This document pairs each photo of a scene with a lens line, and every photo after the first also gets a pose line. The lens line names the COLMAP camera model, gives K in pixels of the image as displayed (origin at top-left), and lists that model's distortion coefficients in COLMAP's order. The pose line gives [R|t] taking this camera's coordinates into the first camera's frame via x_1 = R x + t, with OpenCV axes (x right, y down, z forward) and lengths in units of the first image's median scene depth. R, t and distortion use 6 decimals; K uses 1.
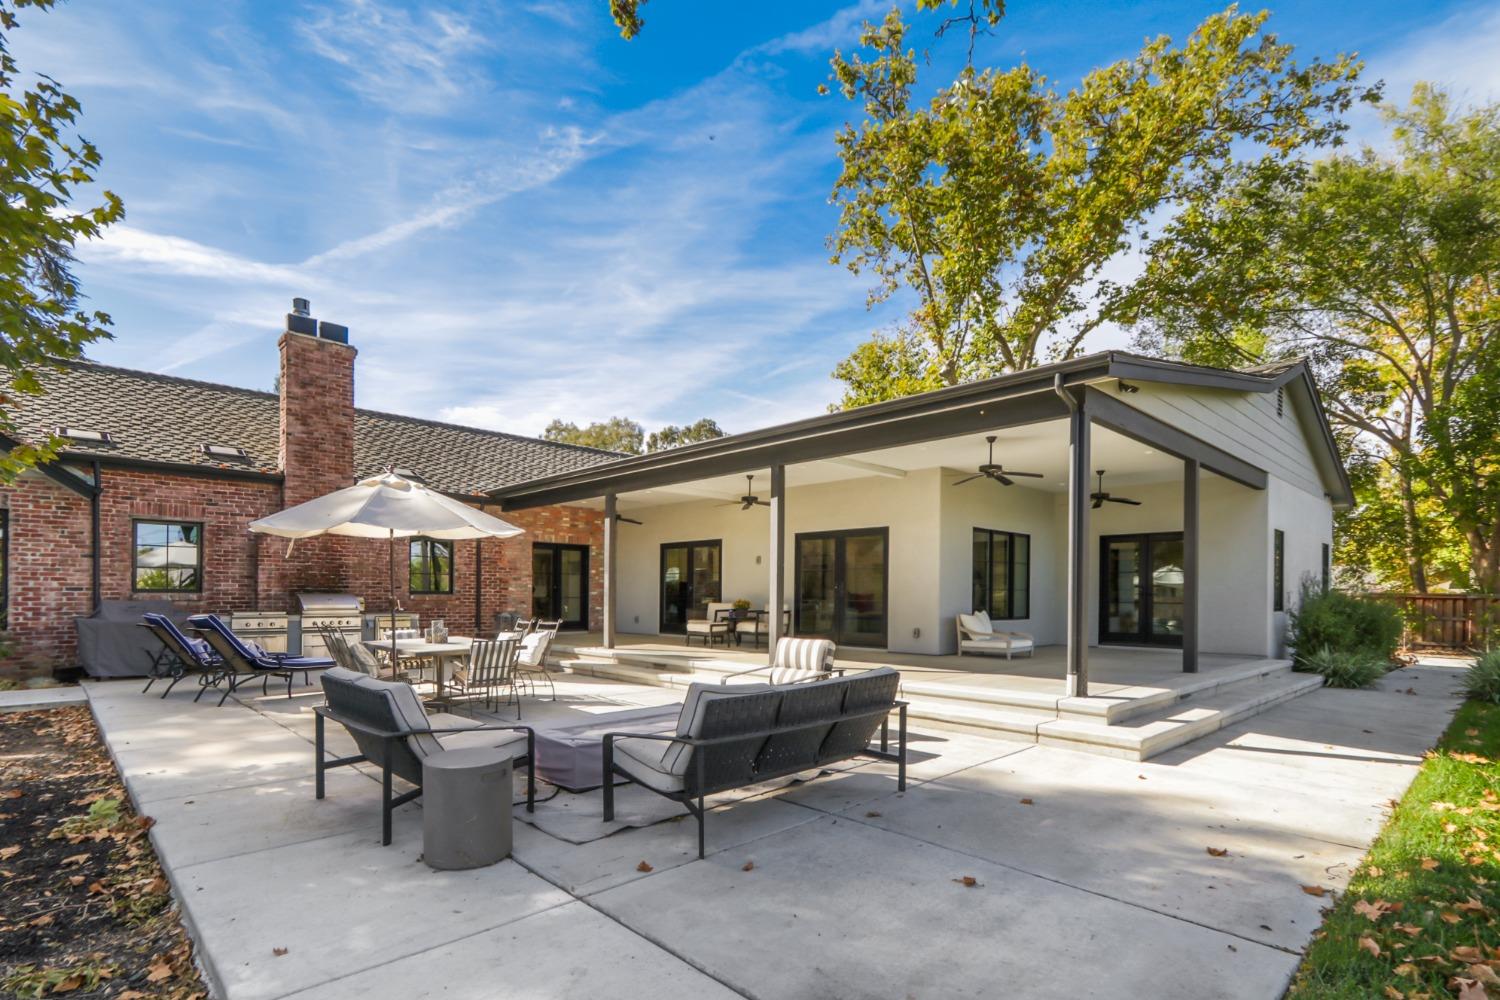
lens RADIAL K [[729.0, 0, 743.9], [0, 729.0, 579.7], [0, 0, 1]] dist [0.009448, 0.001459]
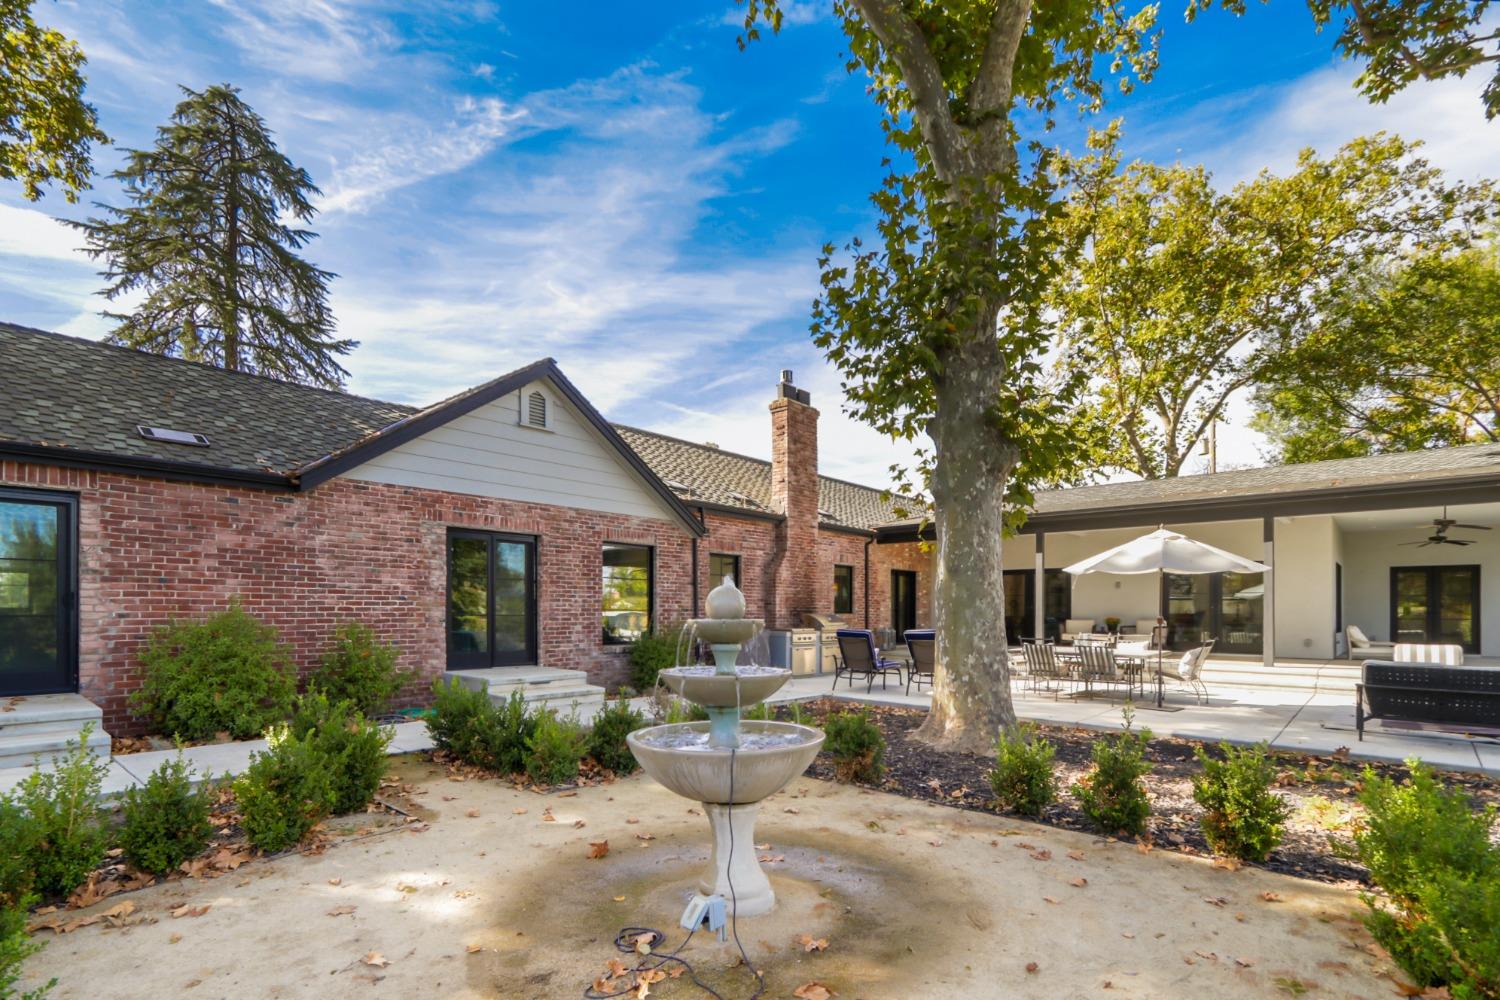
lens RADIAL K [[729.0, 0, 750.2], [0, 729.0, 590.9], [0, 0, 1]] dist [0.009448, 0.001459]
pose [[0.996320, 0.000043, 0.085713, -0.742600], [0.000811, 0.999950, -0.009924, -0.006227], [-0.085710, 0.009957, 0.996270, -0.187996]]
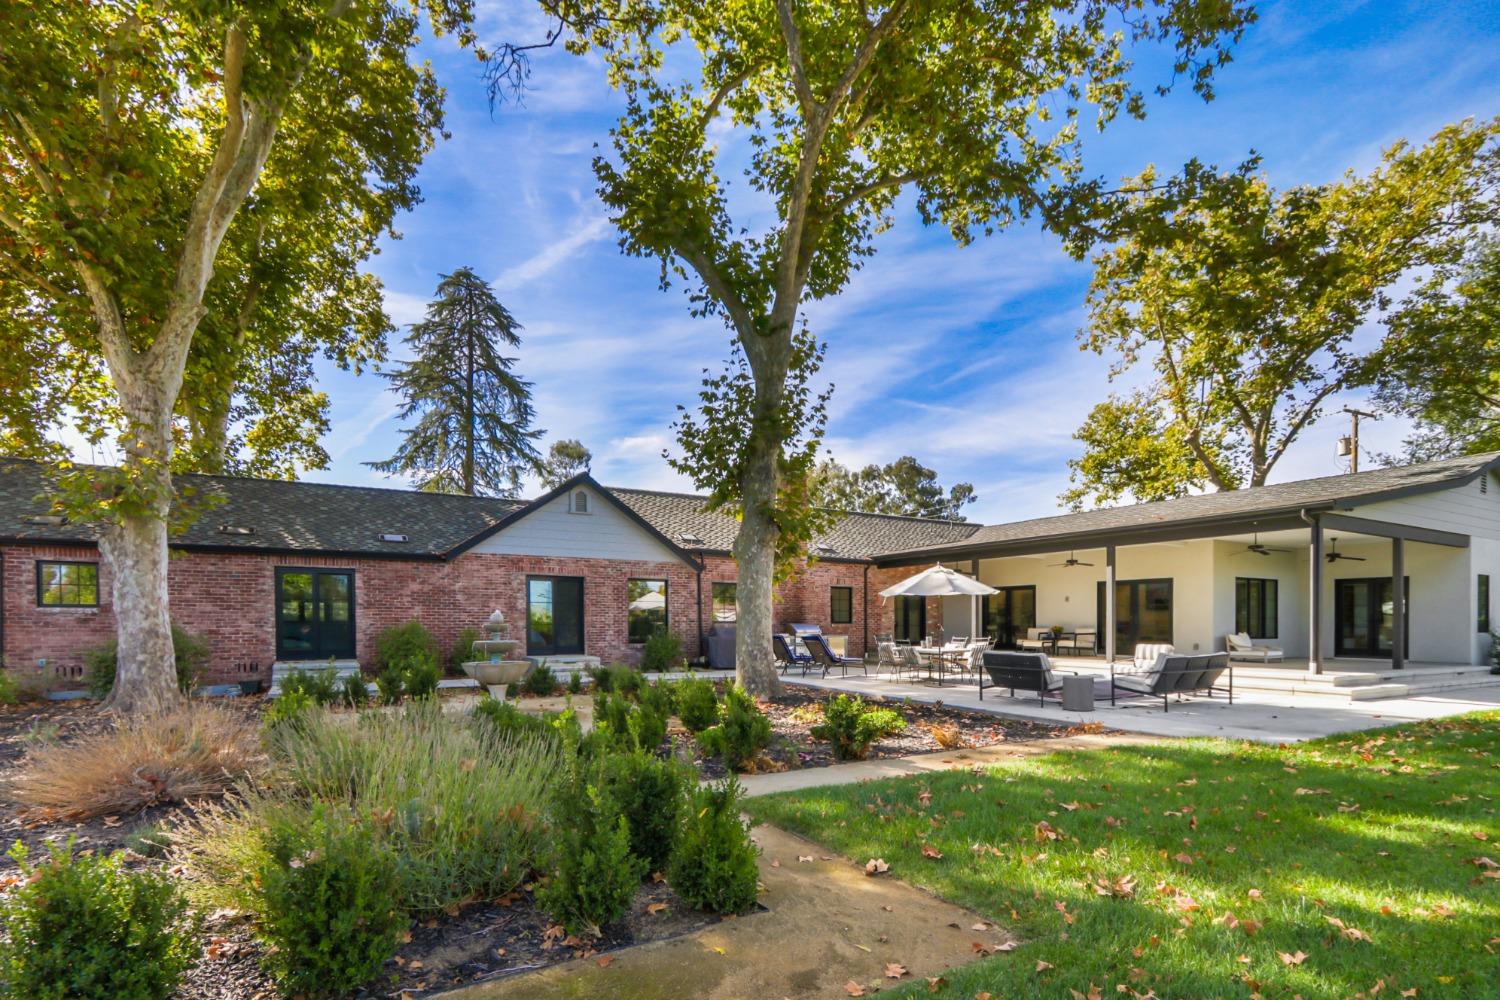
lens RADIAL K [[729.0, 0, 747.5], [0, 729.0, 611.6], [0, 0, 1]] dist [0.009448, 0.001459]
pose [[0.973118, -0.008609, -0.230145, -0.284646], [0.009242, 0.999956, 0.001673, -0.010856], [0.230120, -0.003755, 0.973155, -0.626664]]
